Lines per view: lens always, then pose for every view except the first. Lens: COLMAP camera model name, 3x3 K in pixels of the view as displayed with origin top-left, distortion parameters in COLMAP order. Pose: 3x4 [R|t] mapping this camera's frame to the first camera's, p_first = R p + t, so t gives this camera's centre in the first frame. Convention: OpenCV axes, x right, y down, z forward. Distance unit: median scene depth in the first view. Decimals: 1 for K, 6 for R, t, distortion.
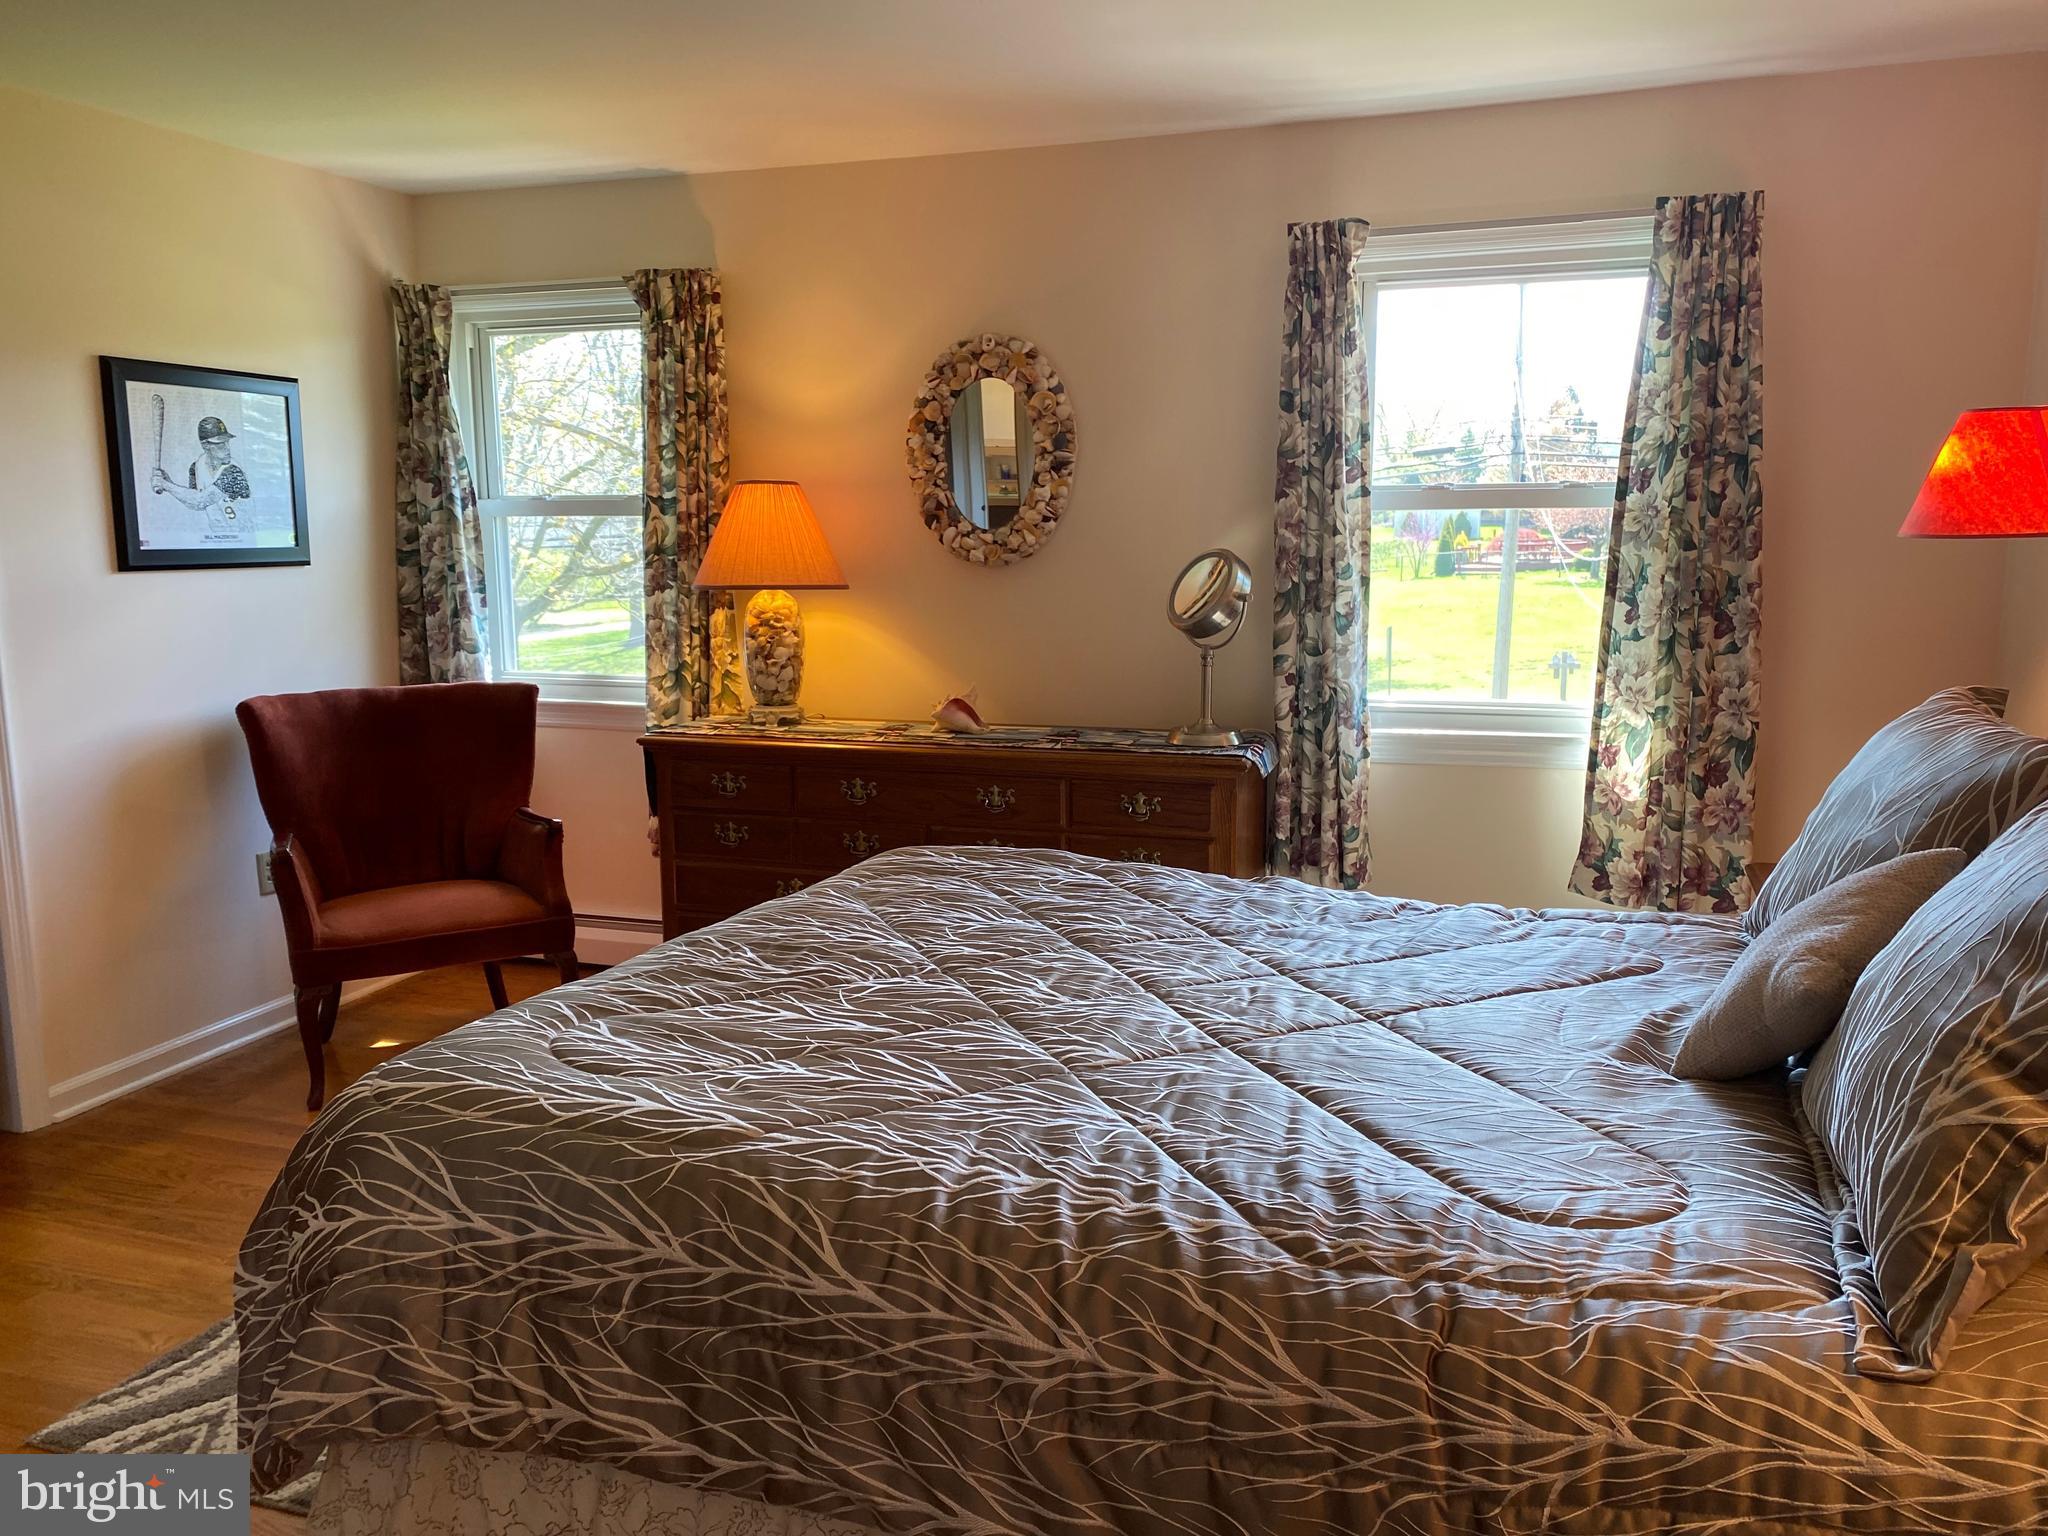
lens RADIAL K [[1567.3, 0, 1018.3], [0, 1567.3, 768.9], [0, 0, 1]] dist [0.135373, -0.318323]
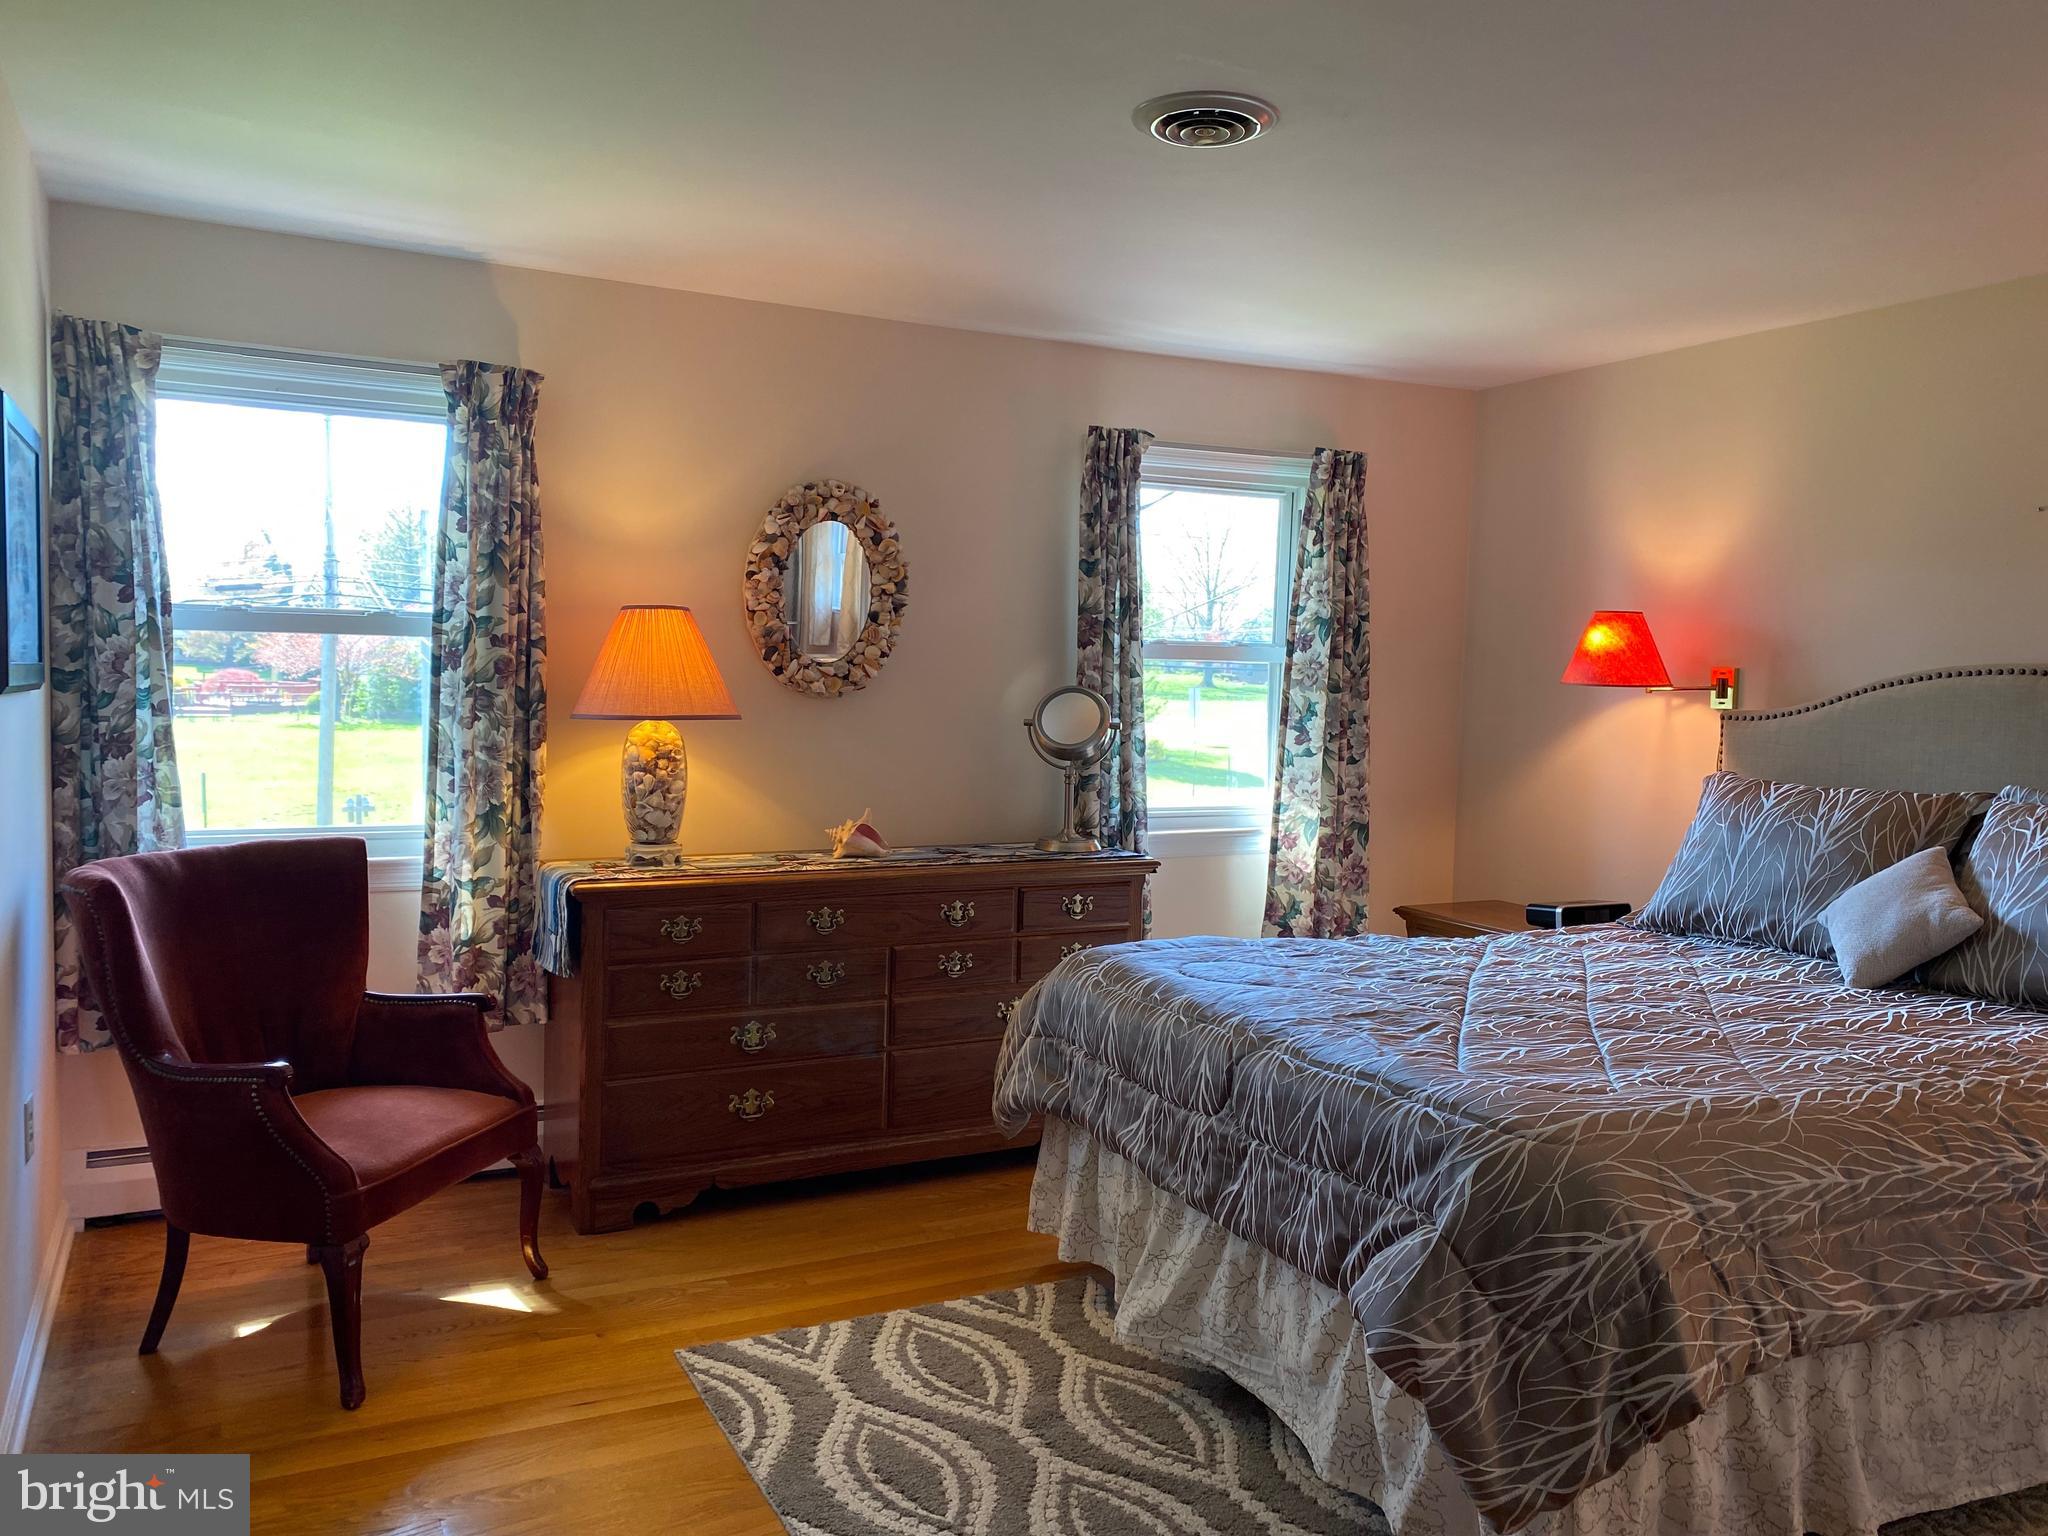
lens RADIAL K [[1556.1, 0, 1029.2], [0, 1556.1, 775.0], [0, 0, 1]] dist [0.099834, -0.127016]
pose [[0.690564, -0.025333, 0.722828, -0.734400], [0.087417, 0.994983, -0.048644, -0.018426], [-0.717969, 0.096779, 0.689314, 0.219632]]
